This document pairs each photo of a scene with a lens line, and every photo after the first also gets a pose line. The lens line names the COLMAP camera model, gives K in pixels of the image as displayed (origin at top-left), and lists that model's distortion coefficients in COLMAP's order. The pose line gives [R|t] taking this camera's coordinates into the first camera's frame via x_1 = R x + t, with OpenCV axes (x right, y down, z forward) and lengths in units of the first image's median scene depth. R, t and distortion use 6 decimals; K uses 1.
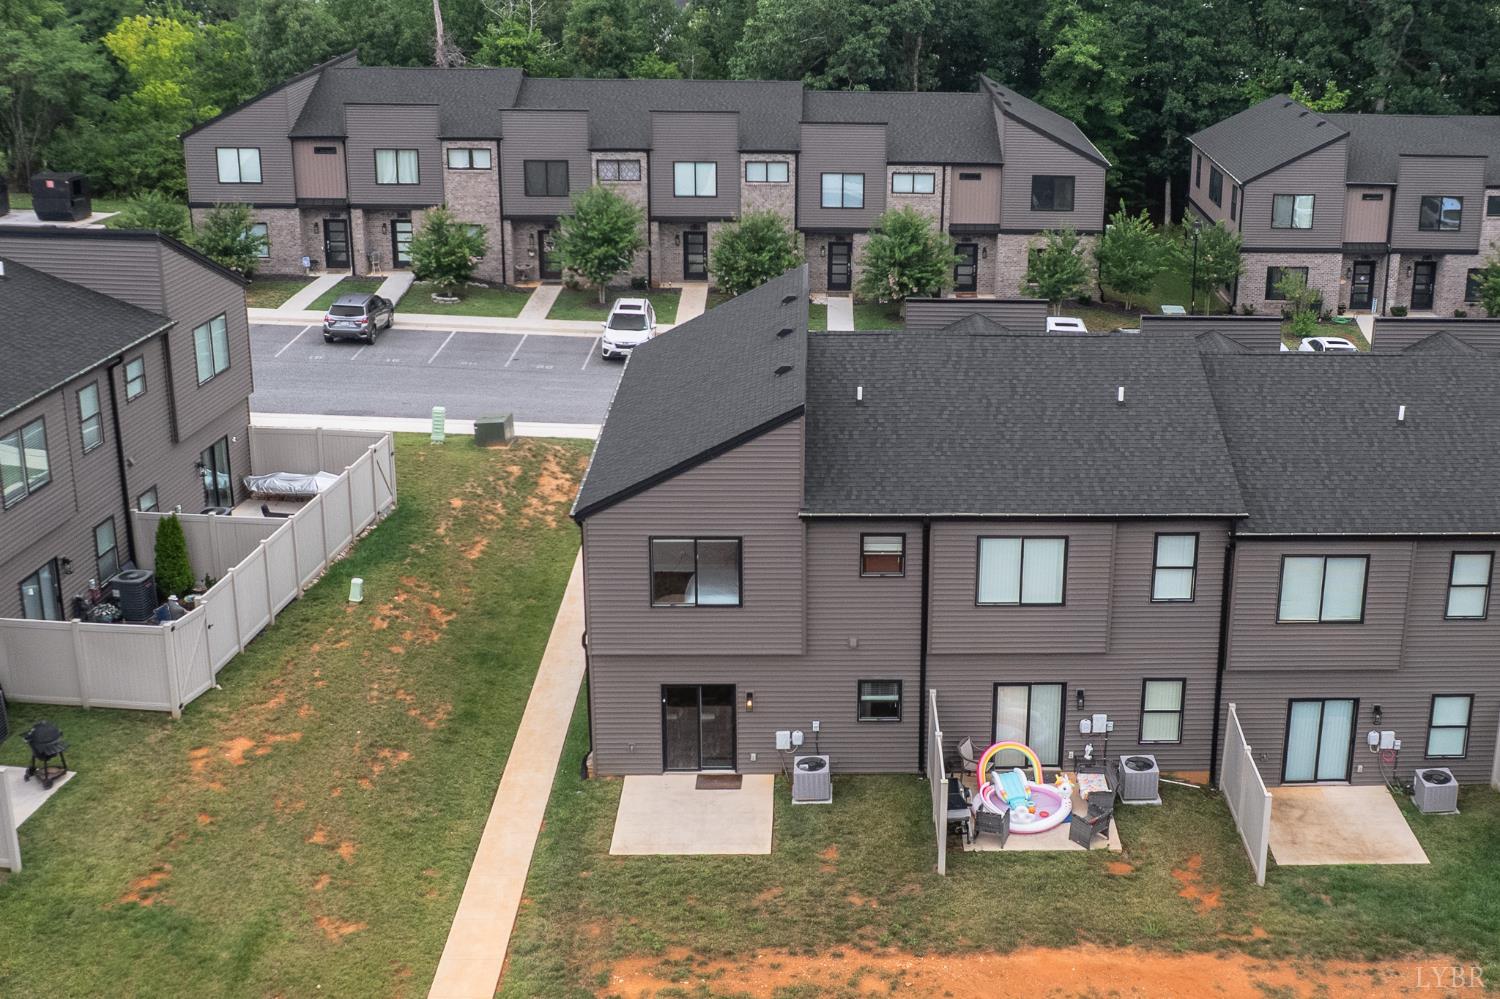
lens RADIAL K [[1802.8, 0, 926.1], [0, 1802.8, 494.6], [0, 0, 1]] dist [-0.050371, 0.015658]
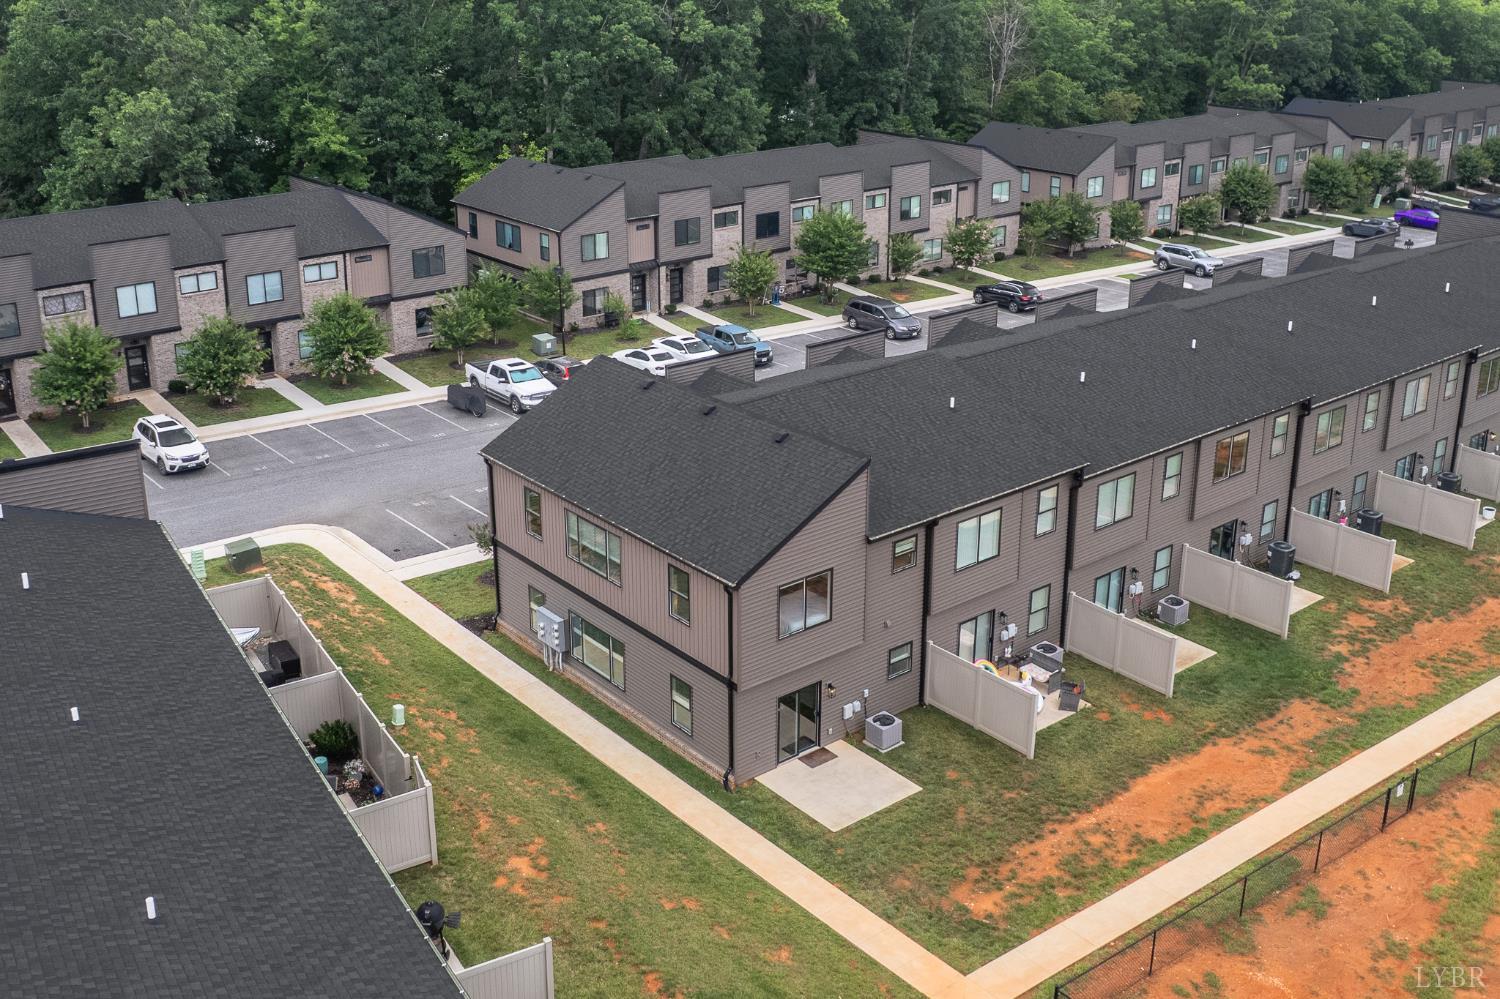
lens RADIAL K [[1461.7, 0, 708.8], [0, 1461.7, 451.4], [0, 0, 1]] dist [-0.045836, -0.002652]
pose [[0.821744, -0.220442, 0.525493, -0.334341], [0.217995, 0.973611, 0.067534, -0.069853], [-0.526513, 0.059059, 0.848114, 0.068524]]
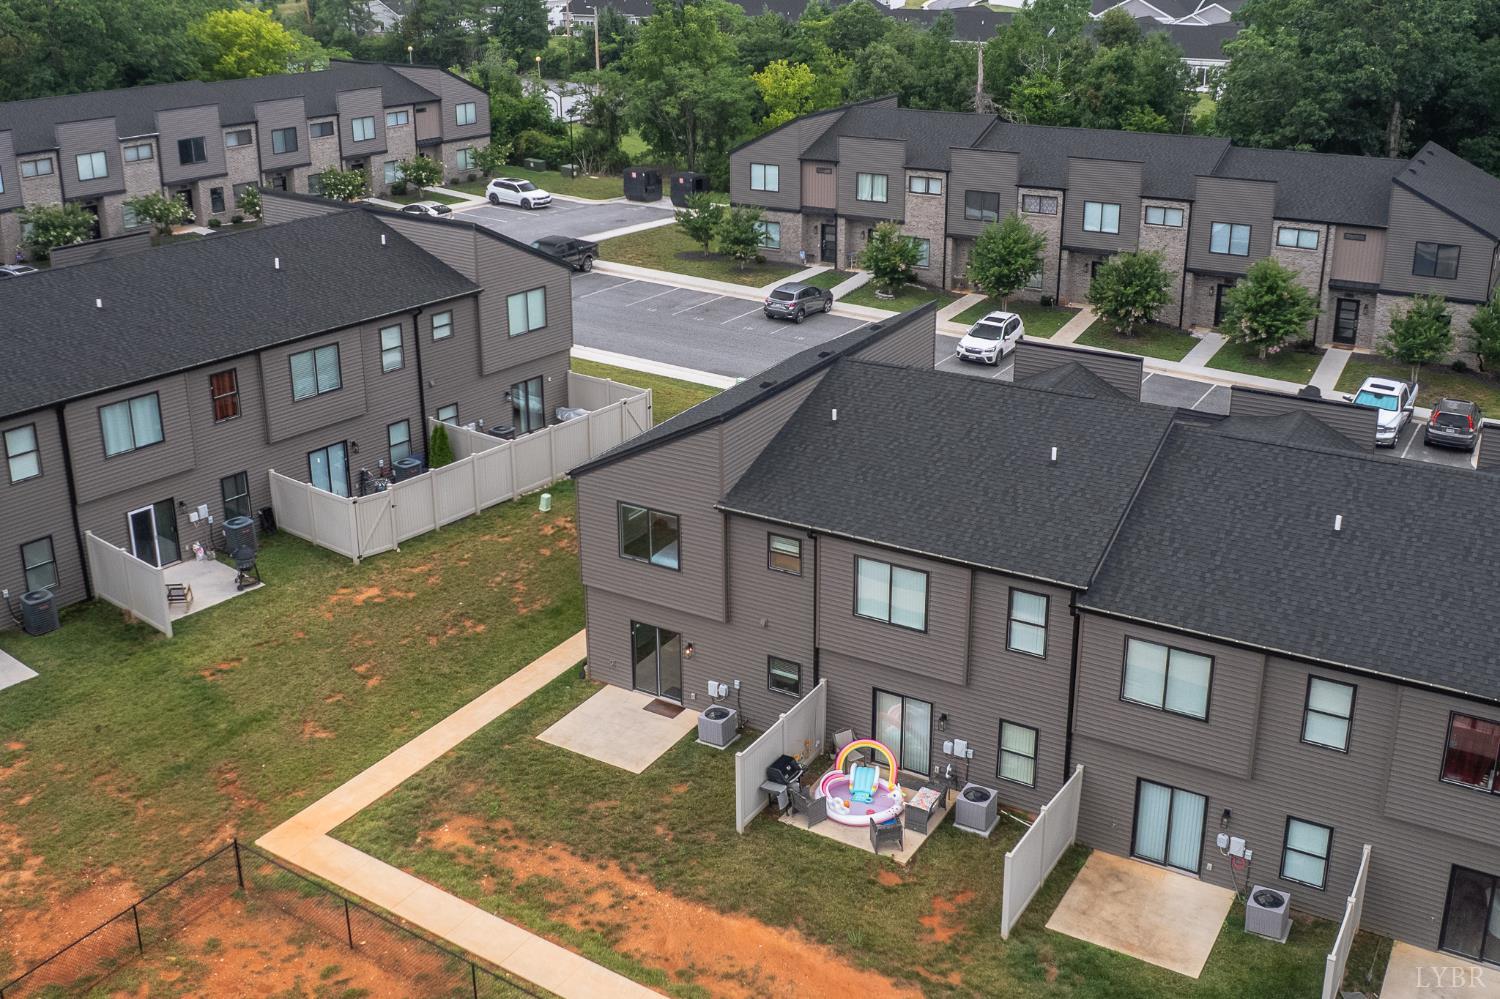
lens RADIAL K [[1461.7, 0, 708.8], [0, 1461.7, 451.4], [0, 0, 1]] dist [-0.045836, -0.002652]
pose [[0.817909, 0.167574, -0.550403, 0.210699], [-0.166144, 0.984682, 0.052900, -0.034919], [0.550836, 0.048179, 0.833222, 0.086828]]
